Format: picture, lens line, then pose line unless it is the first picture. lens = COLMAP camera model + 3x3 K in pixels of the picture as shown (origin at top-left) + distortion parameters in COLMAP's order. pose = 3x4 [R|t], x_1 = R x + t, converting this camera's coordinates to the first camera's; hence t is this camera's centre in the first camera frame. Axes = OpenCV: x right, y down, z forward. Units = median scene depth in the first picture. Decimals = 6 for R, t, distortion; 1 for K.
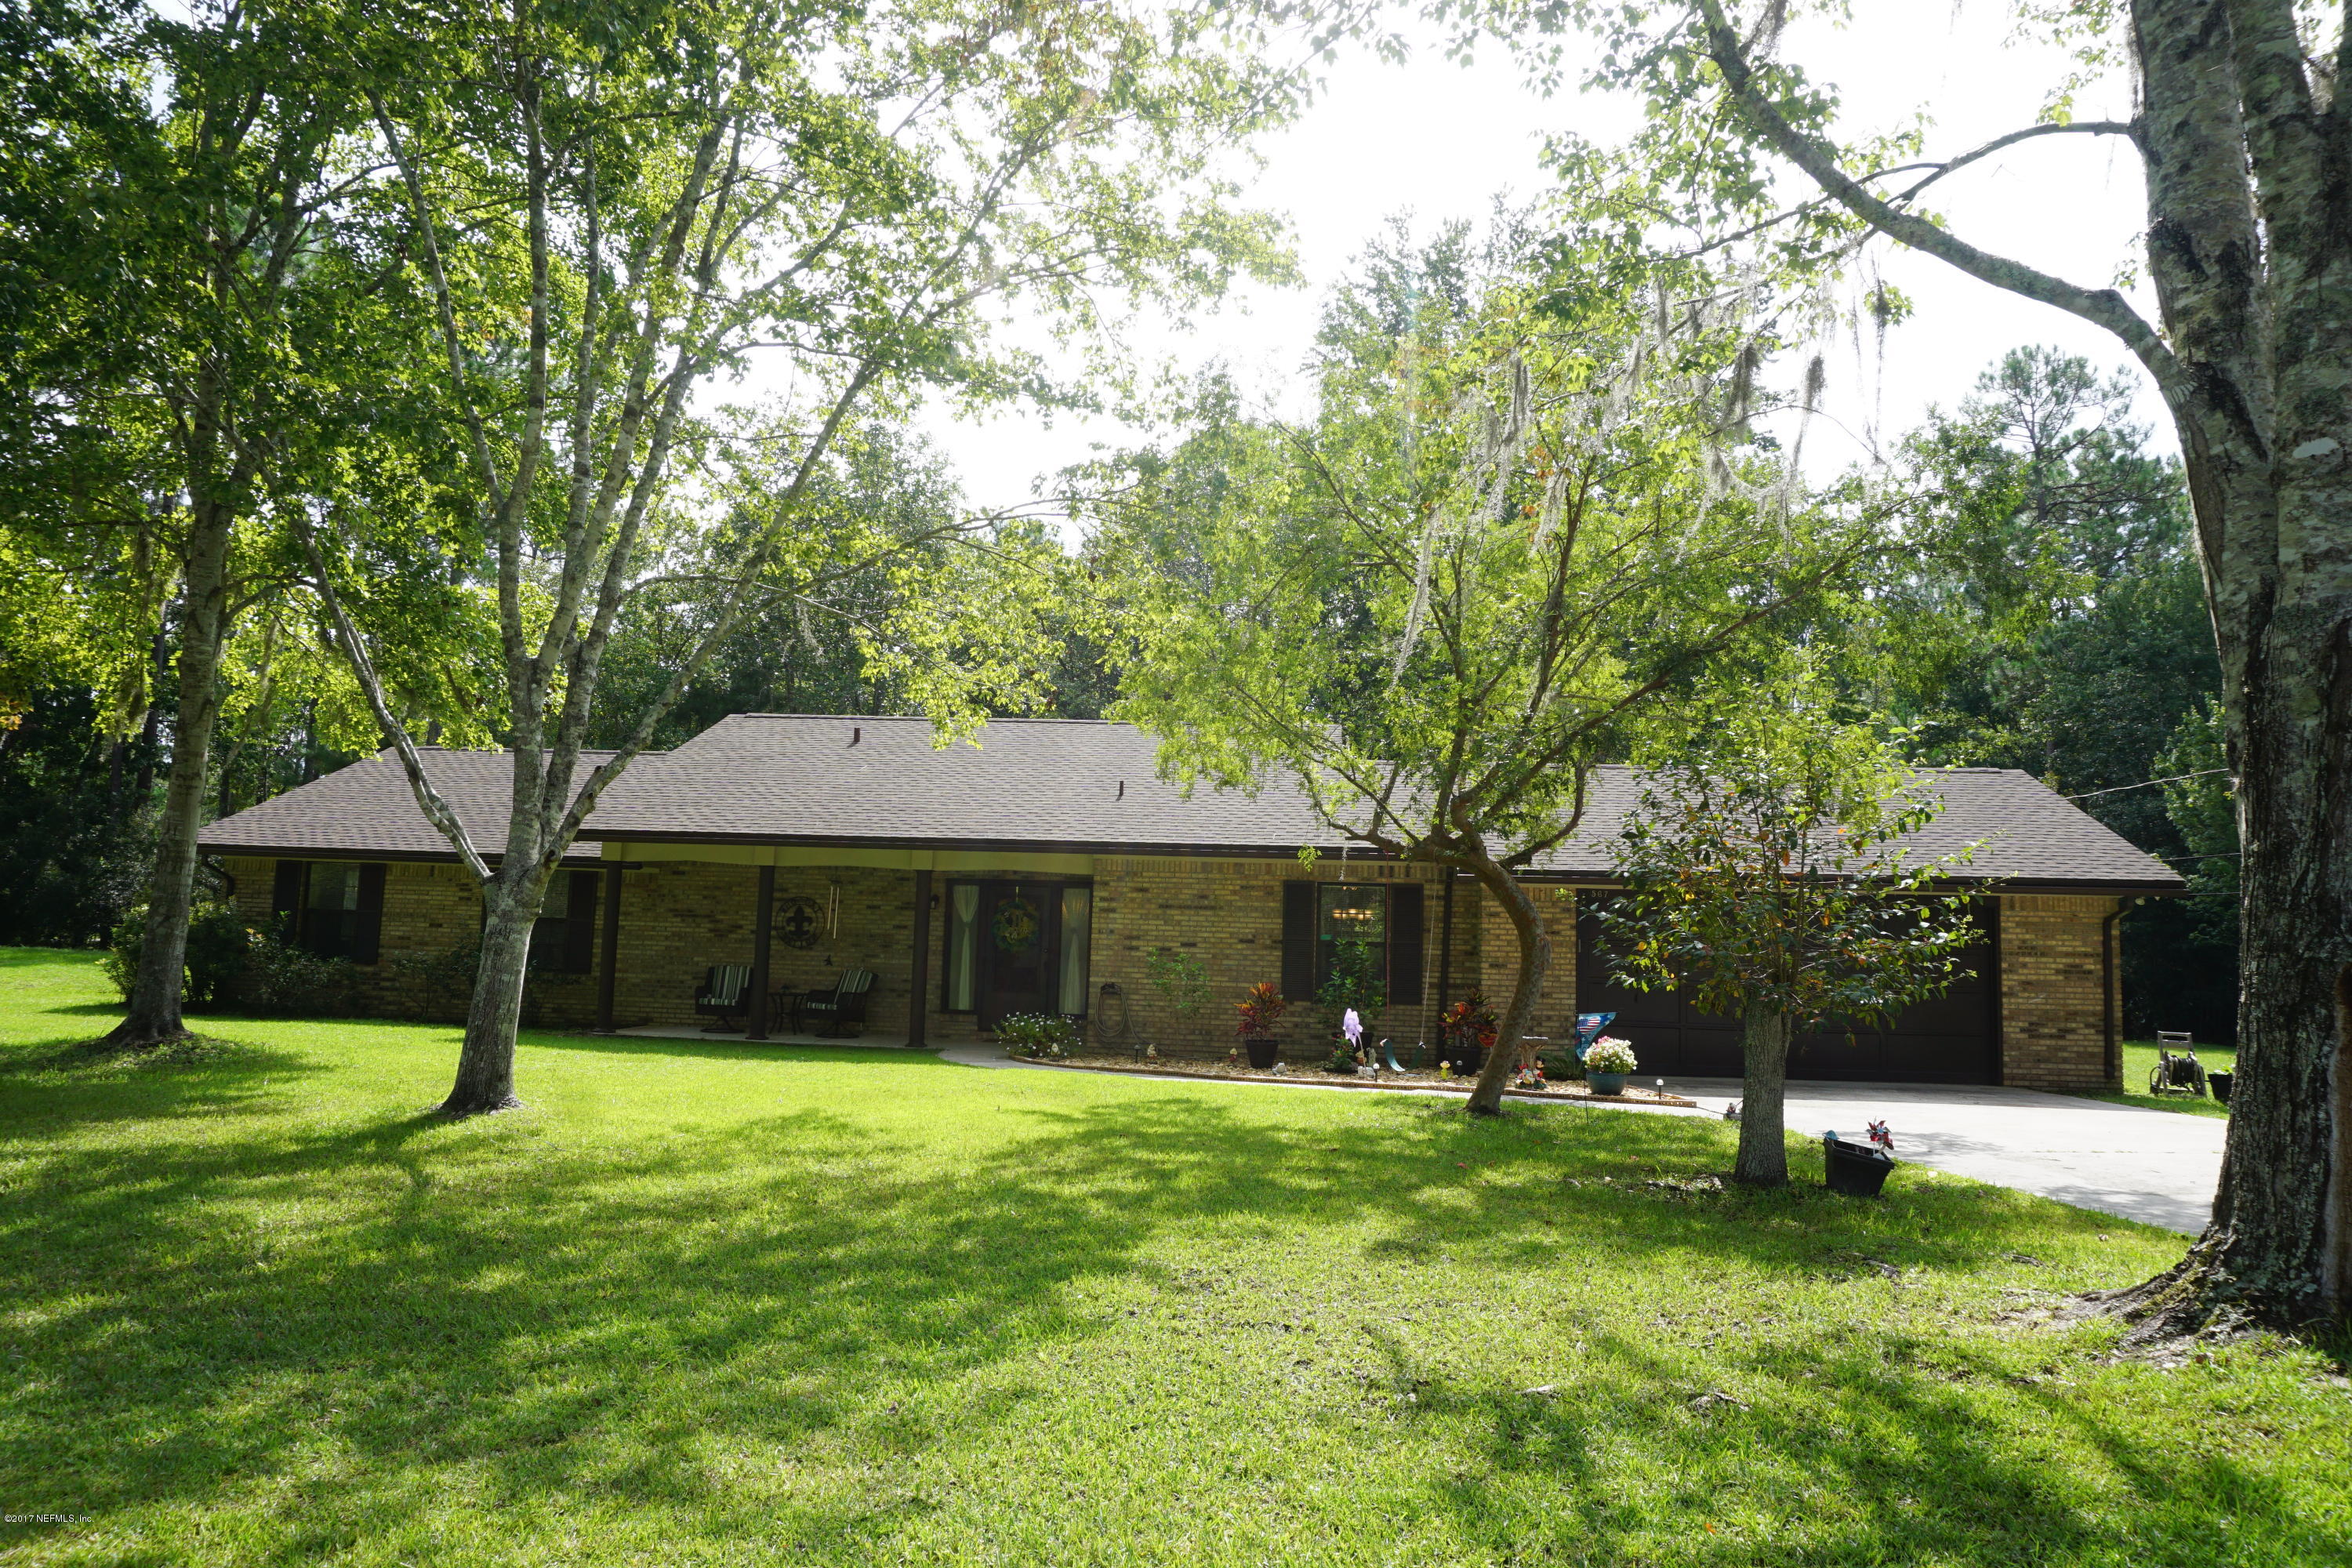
lens RADIAL K [[1559.9, 0, 1176.0], [0, 1559.9, 791.6], [0, 0, 1]] dist [-0.008265, -0.003021]
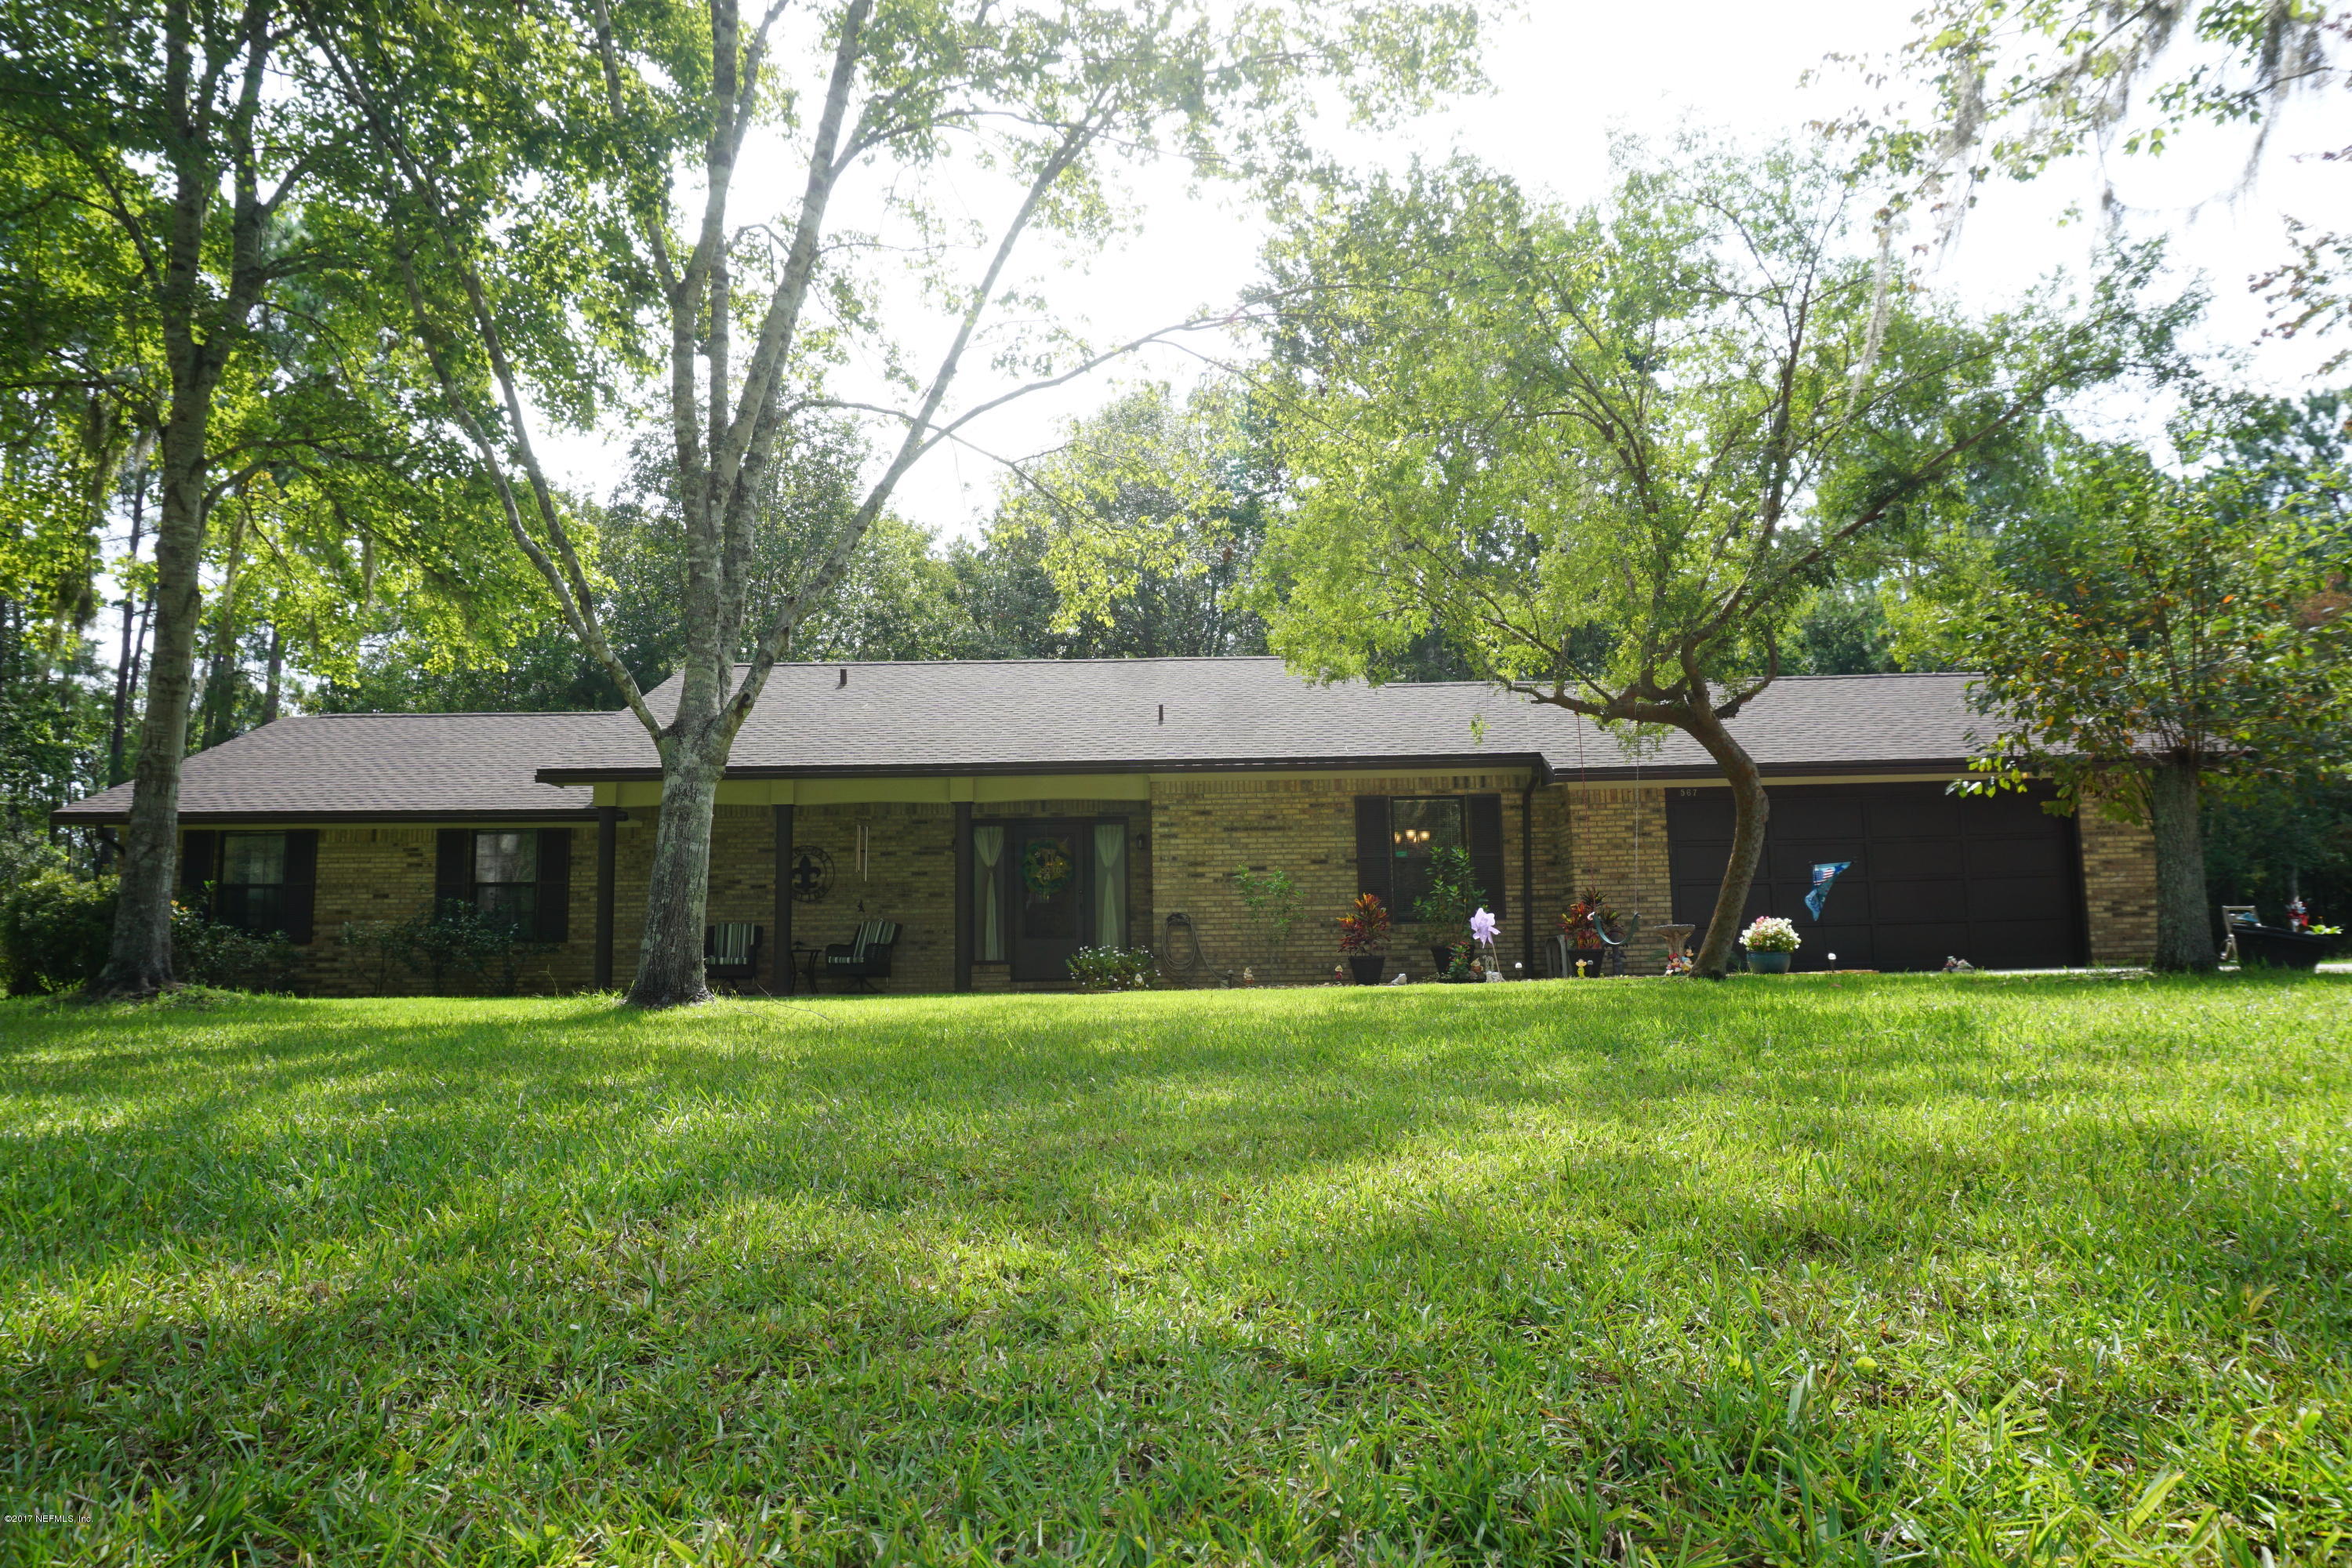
lens RADIAL K [[1559.9, 0, 1187.0], [0, 1559.9, 777.4], [0, 0, 1]] dist [-0.008265, -0.003021]
pose [[0.991292, -0.033971, 0.127224, -0.150242], [0.036864, 0.999111, -0.020450, 0.060499], [-0.126416, 0.024962, 0.991663, 0.072305]]
